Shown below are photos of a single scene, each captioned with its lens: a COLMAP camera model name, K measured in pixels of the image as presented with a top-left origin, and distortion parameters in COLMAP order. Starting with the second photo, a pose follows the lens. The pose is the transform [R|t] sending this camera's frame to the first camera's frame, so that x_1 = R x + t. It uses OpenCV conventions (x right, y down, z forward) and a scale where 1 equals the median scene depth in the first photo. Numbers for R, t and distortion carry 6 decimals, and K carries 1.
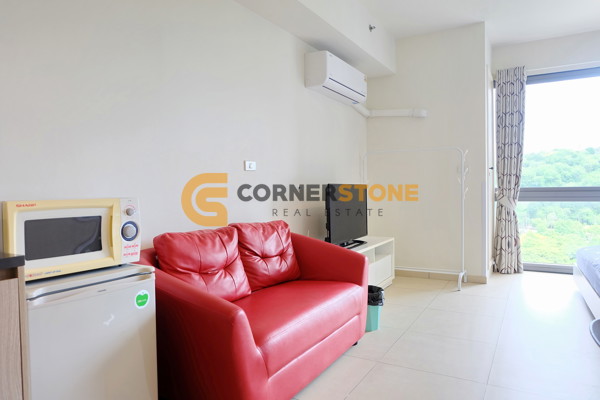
lens RADIAL K [[415.4, 0, 303.9], [0, 415.4, 200.8], [0, 0, 1]] dist [-0.043793, 0.010905]
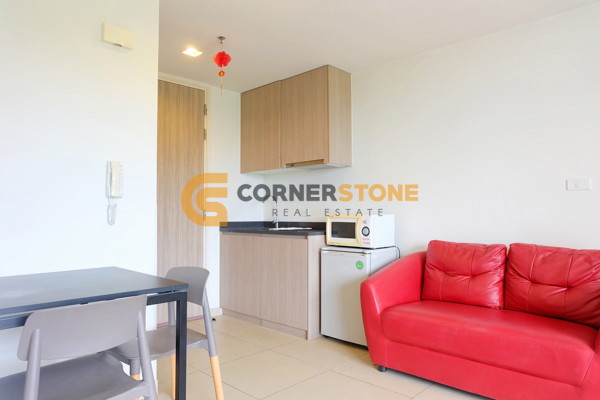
lens RADIAL K [[415.4, 0, 298.1], [0, 415.4, 201.8], [0, 0, 1]] dist [-0.043793, 0.010905]
pose [[-0.259735, -0.015014, -0.965563, 1.632300], [-0.026881, 0.999604, -0.008312, -0.045301], [0.965306, 0.023796, -0.260036, 1.211078]]
